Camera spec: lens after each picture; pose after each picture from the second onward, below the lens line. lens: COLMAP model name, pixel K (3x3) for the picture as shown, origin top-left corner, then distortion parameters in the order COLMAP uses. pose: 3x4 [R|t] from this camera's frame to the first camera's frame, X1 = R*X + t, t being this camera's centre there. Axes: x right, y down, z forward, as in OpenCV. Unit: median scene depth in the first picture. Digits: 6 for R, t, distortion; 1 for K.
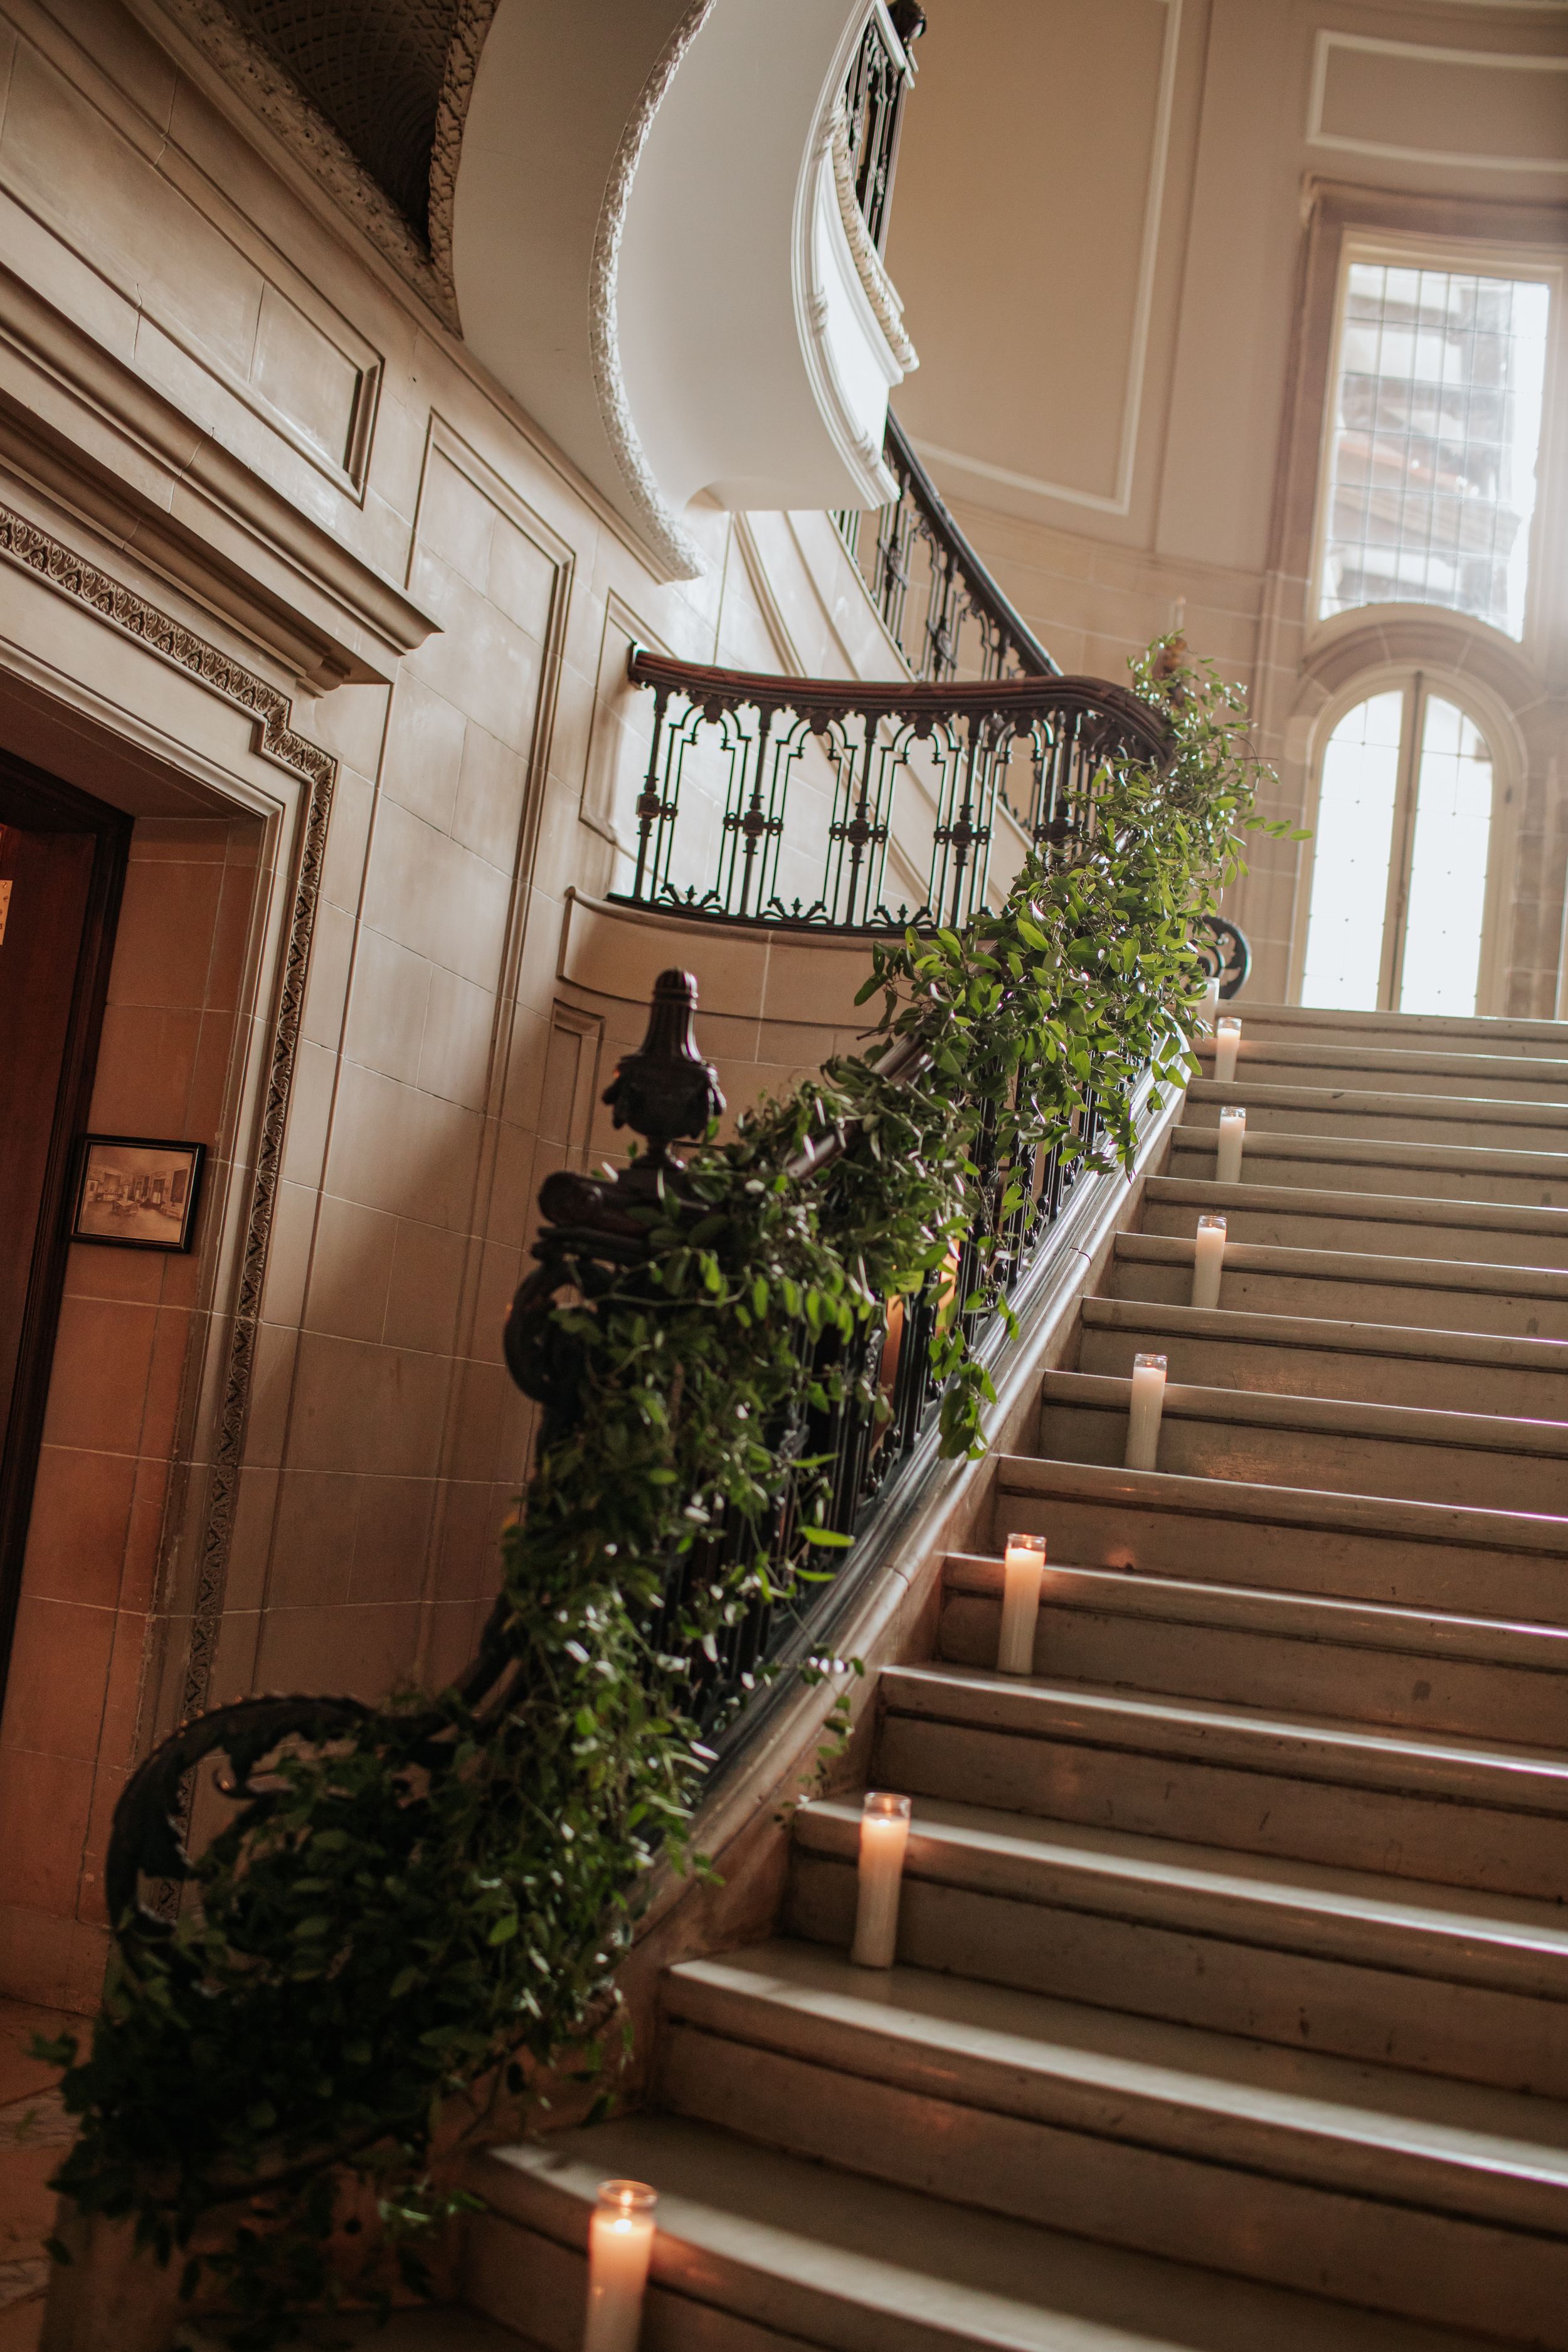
lens RADIAL K [[2448.5, 0, 725.0], [0, 2448.5, 1251.9], [0, 0, 1]] dist [-0.085548, 0.110439]
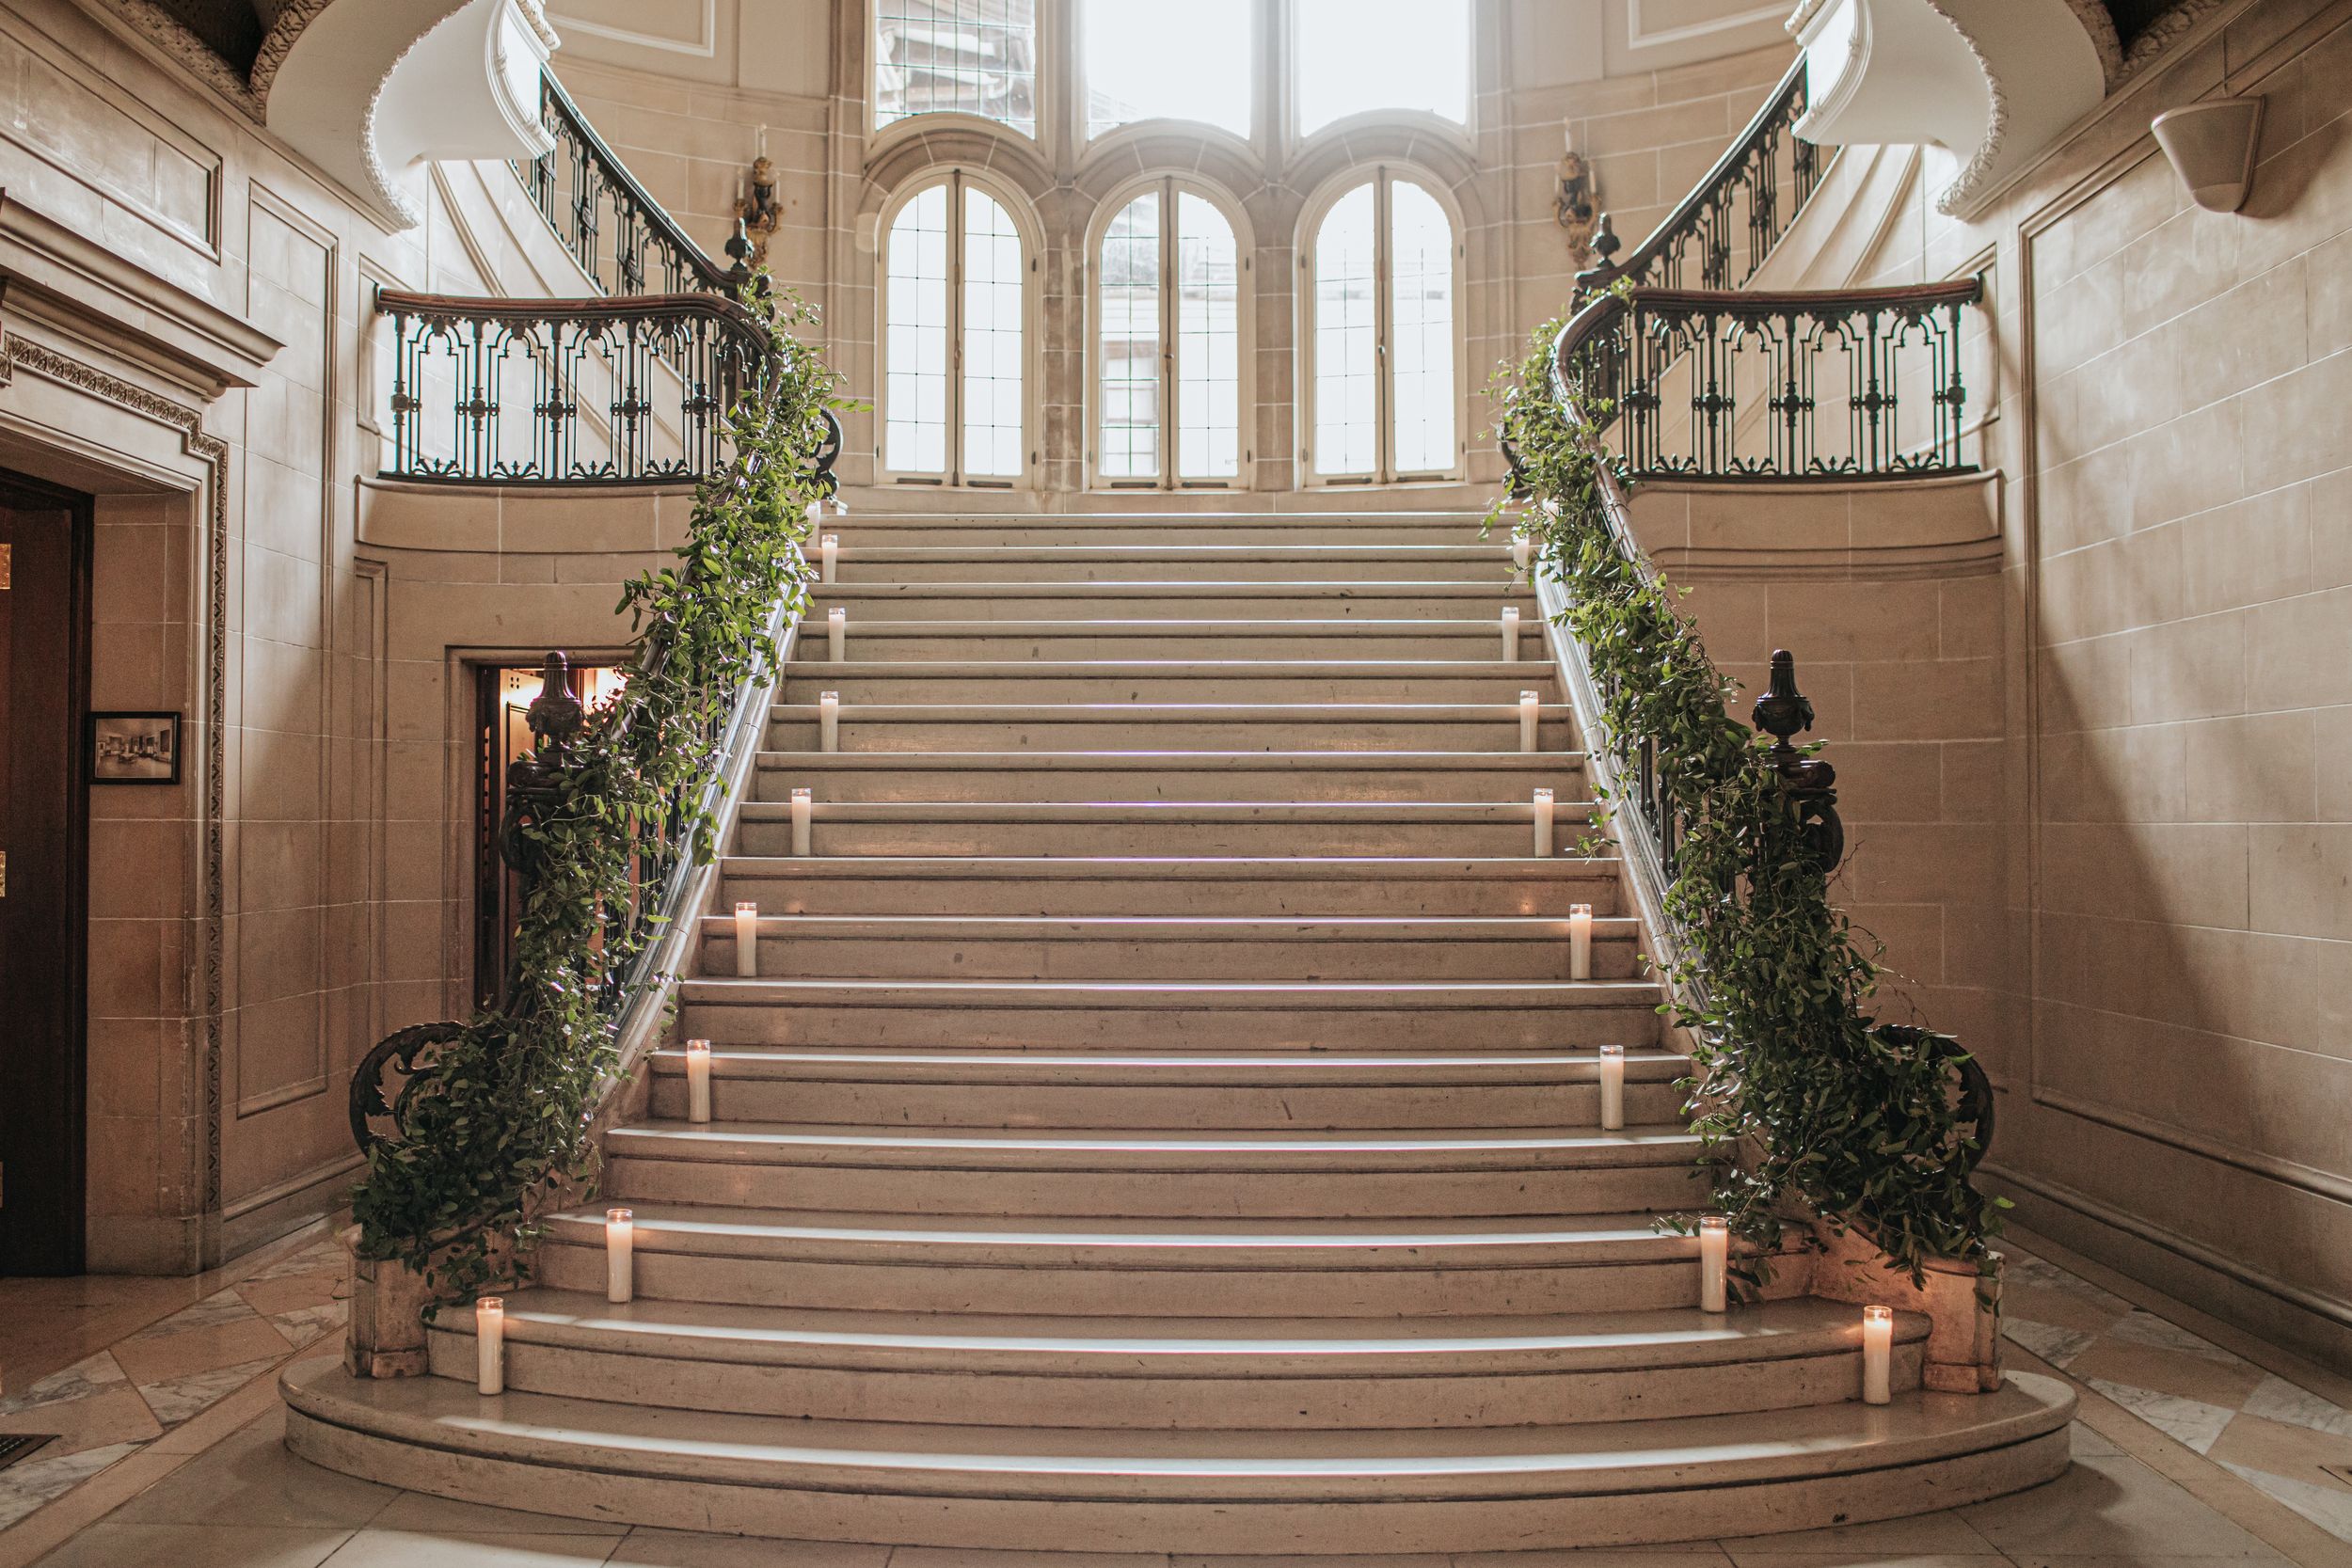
lens RADIAL K [[2448.3, 0, 1176.0], [0, 2448.3, 784.0], [0, 0, 1]] dist [-0.085548, 0.110439]
pose [[0.941490, -0.108190, 0.319204, -0.109869], [0.081291, 0.992012, 0.096460, -0.091473], [-0.327090, -0.064868, 0.942764, -0.618575]]
